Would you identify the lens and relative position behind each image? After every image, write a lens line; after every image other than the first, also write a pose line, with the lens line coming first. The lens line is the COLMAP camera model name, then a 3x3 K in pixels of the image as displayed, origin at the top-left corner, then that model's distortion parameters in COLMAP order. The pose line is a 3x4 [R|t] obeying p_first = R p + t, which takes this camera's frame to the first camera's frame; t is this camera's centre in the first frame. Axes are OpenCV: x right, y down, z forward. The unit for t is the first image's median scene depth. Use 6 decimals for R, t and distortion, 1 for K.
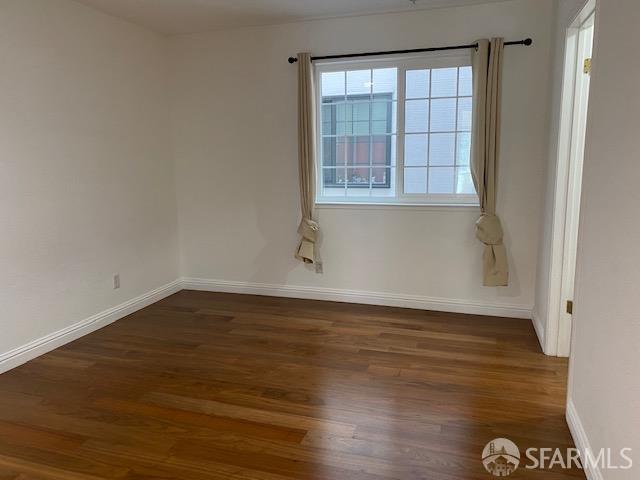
lens RADIAL K [[485.4, 0, 322.4], [0, 485.4, 235.6], [0, 0, 1]] dist [0.035358, -0.038630]
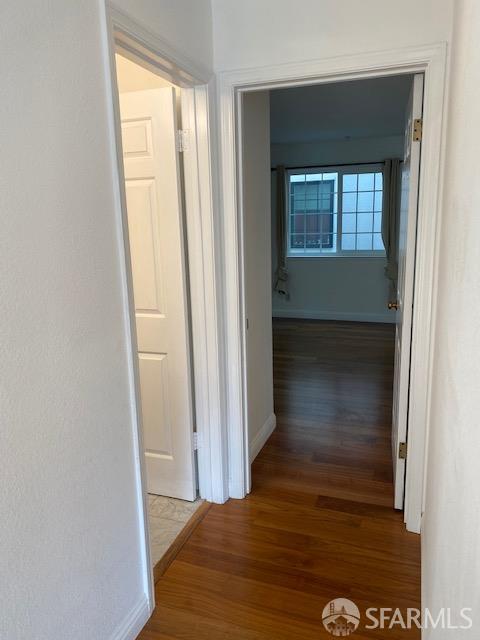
lens RADIAL K [[485.4, 0, 236.3], [0, 485.4, 325.2], [0, 0, 1]] dist [0.035358, -0.038630]
pose [[0.998623, -0.003441, -0.052344, -0.098428], [0.006234, 0.998560, 0.053290, 0.074961], [0.052085, -0.053543, 0.997206, -0.651368]]
